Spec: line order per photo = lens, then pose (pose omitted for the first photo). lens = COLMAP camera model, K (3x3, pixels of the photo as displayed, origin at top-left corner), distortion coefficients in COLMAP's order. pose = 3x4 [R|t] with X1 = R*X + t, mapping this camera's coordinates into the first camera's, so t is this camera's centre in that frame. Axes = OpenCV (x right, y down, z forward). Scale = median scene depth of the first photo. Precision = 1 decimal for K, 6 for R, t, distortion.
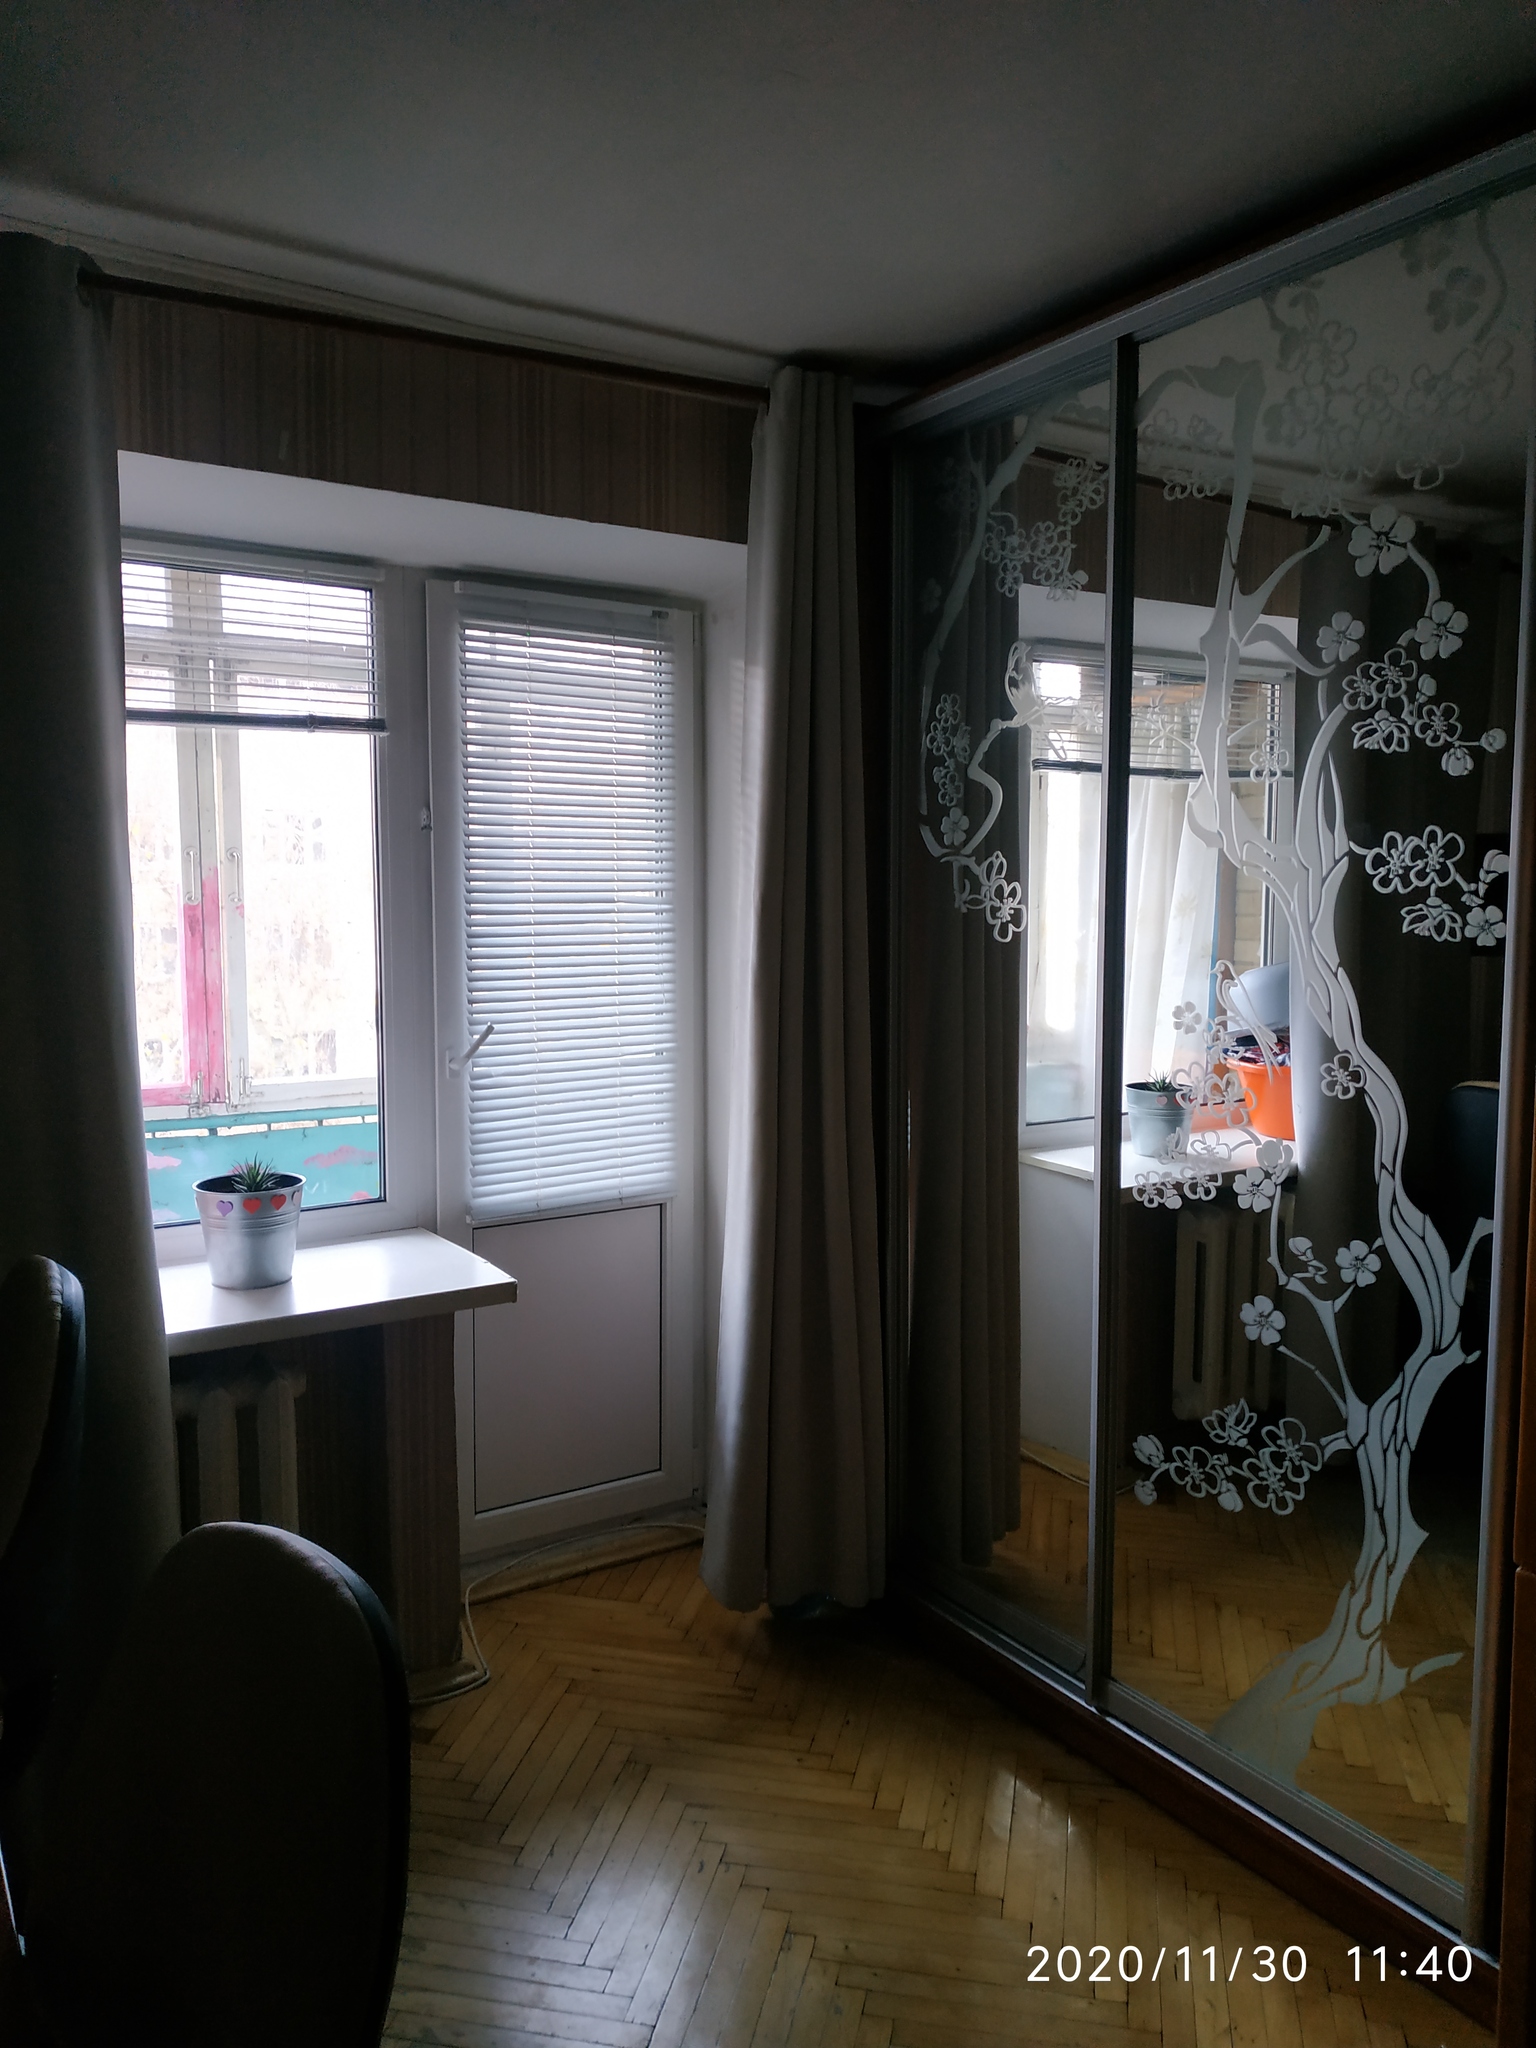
lens RADIAL K [[1488.1, 0, 767.9], [0, 1488.1, 1033.1], [0, 0, 1]] dist [0.002876, 0.002334]
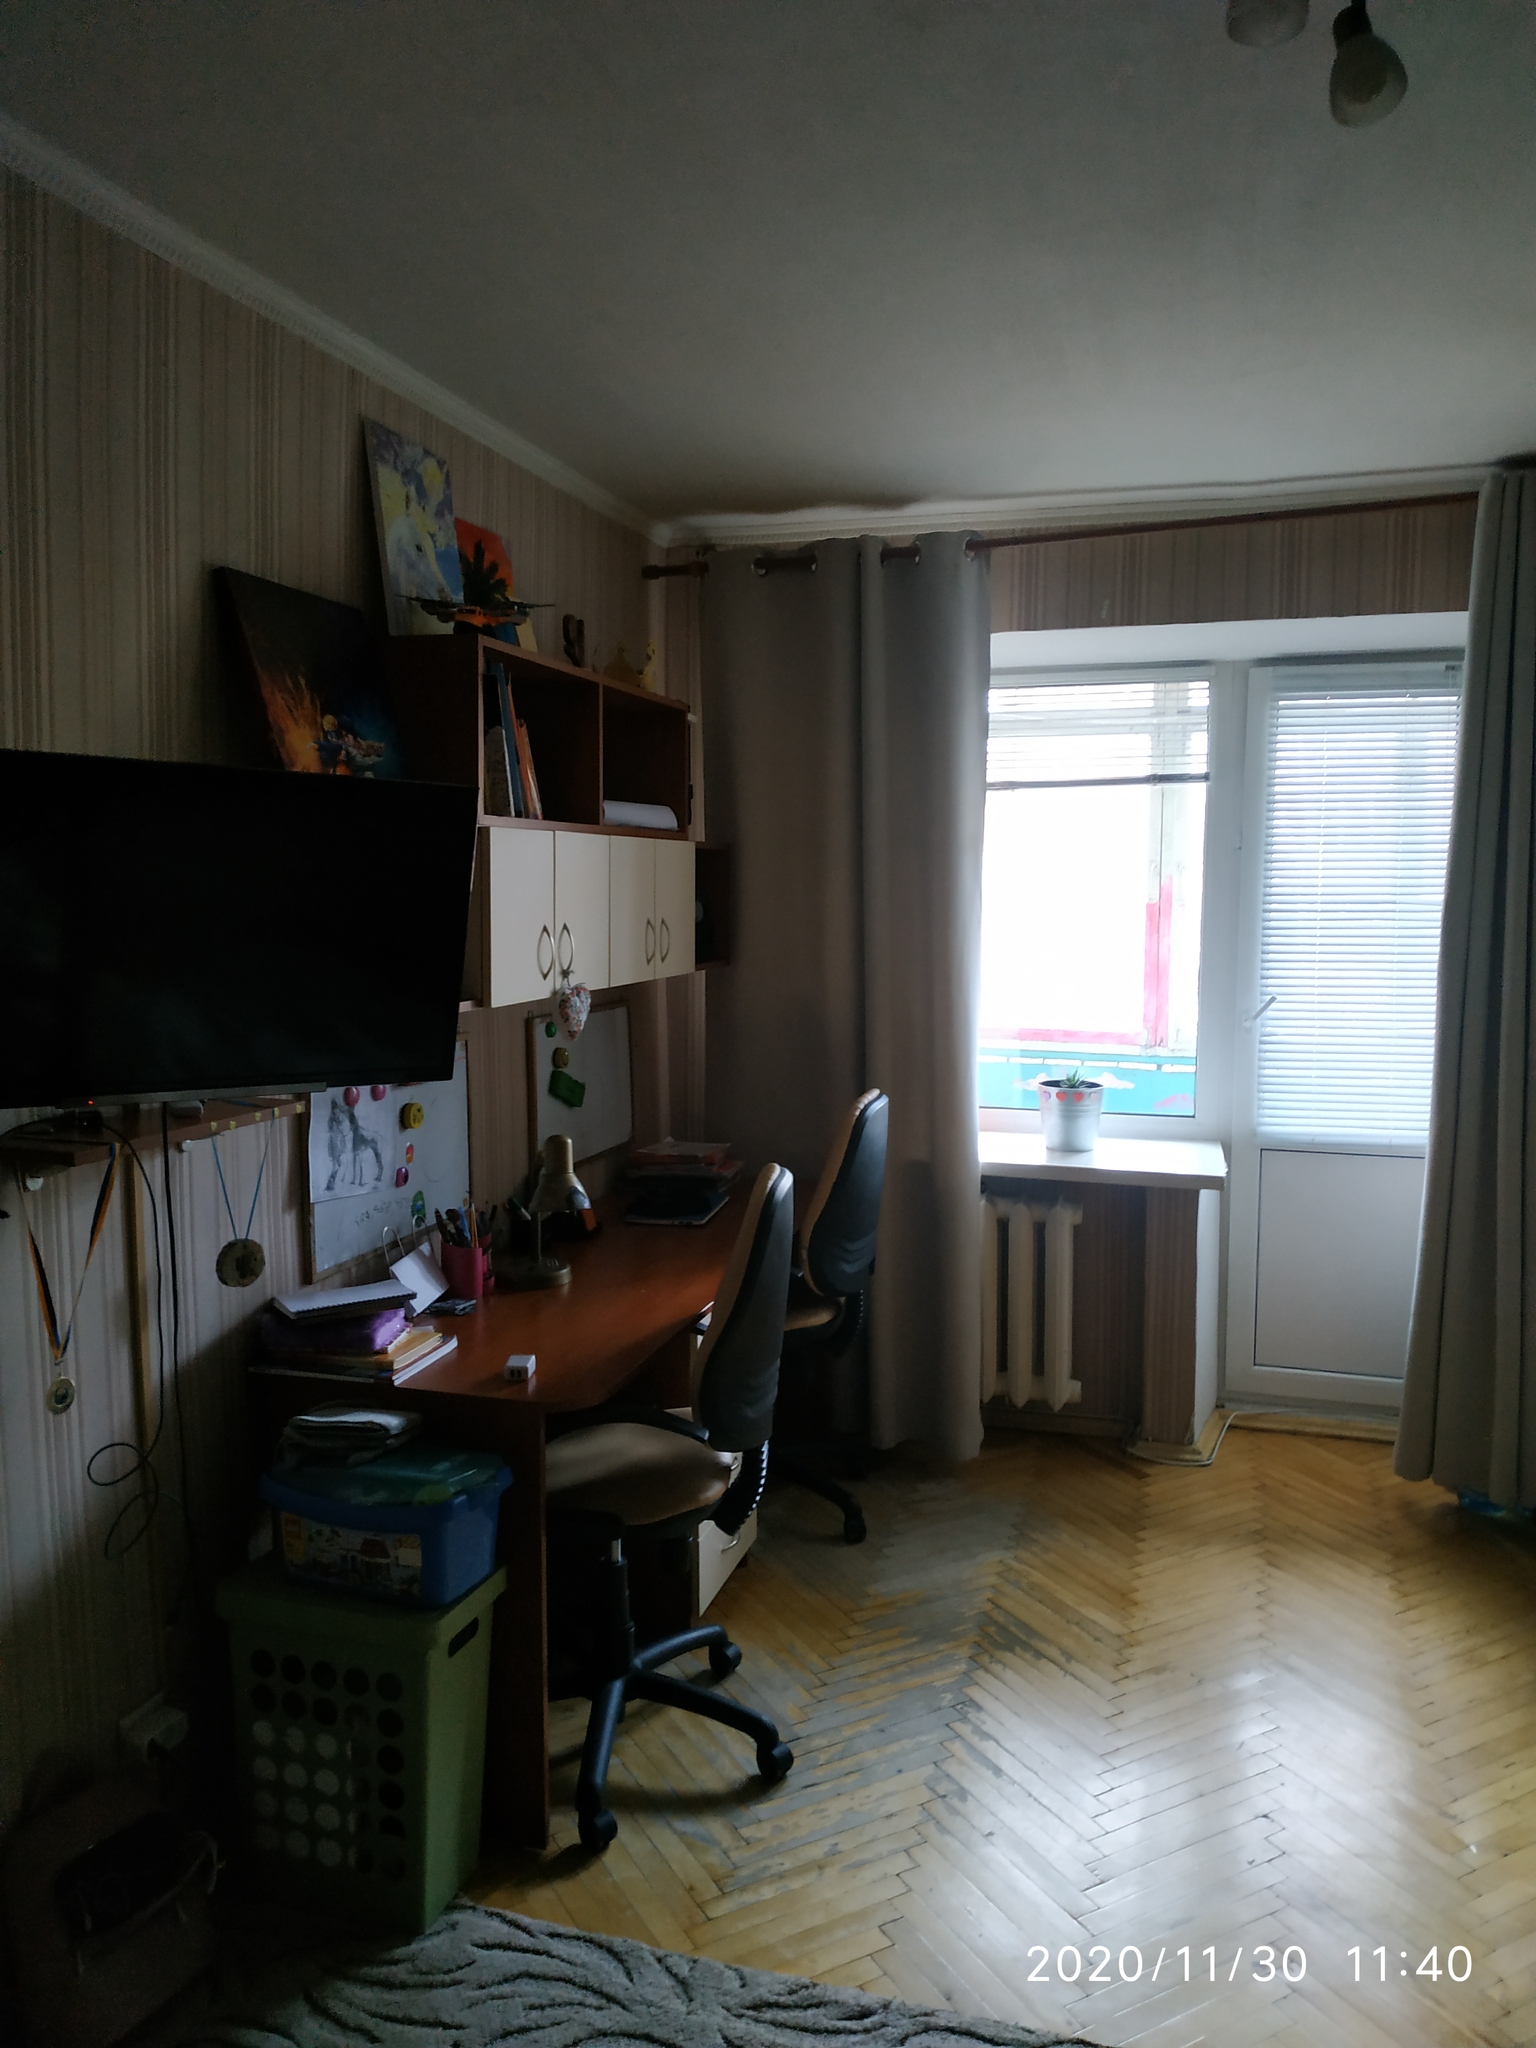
lens RADIAL K [[1488.1, 0, 767.9], [0, 1488.1, 1033.1], [0, 0, 1]] dist [0.002876, 0.002334]
pose [[0.641138, 0.077120, -0.763541, 0.562489], [-0.073571, 0.996532, 0.038876, 0.009470], [0.763891, 0.031249, 0.644588, -0.213978]]
